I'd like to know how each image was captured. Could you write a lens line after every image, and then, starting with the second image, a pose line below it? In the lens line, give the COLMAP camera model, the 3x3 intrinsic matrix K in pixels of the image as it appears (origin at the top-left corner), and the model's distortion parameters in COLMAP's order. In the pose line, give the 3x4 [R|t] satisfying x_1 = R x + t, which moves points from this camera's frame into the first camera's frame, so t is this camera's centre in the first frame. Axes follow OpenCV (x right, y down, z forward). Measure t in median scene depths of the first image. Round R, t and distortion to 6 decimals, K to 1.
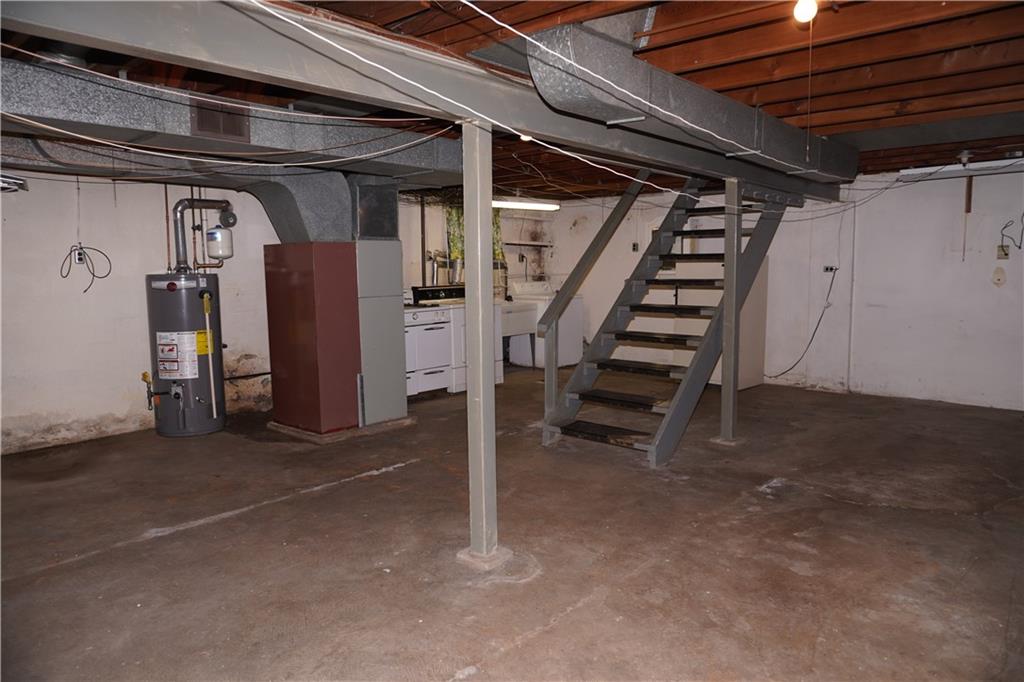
lens RADIAL K [[677.2, 0, 514.6], [0, 677.2, 342.6], [0, 0, 1]] dist [-0.056959, 0.035208]
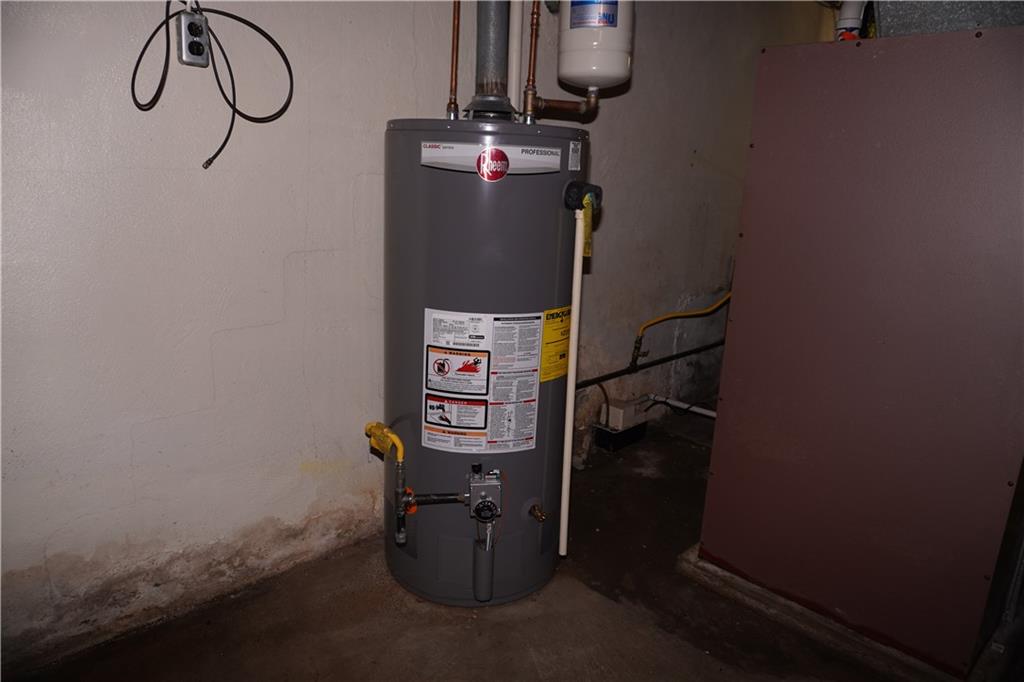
lens RADIAL K [[677.2, 0, 509.4], [0, 677.2, 340.2], [0, 0, 1]] dist [-0.056959, 0.035208]
pose [[0.994987, 0.070883, -0.070537, -0.465587], [-0.060684, 0.988642, 0.137495, -0.046092], [0.079482, -0.132525, 0.987988, 0.675688]]
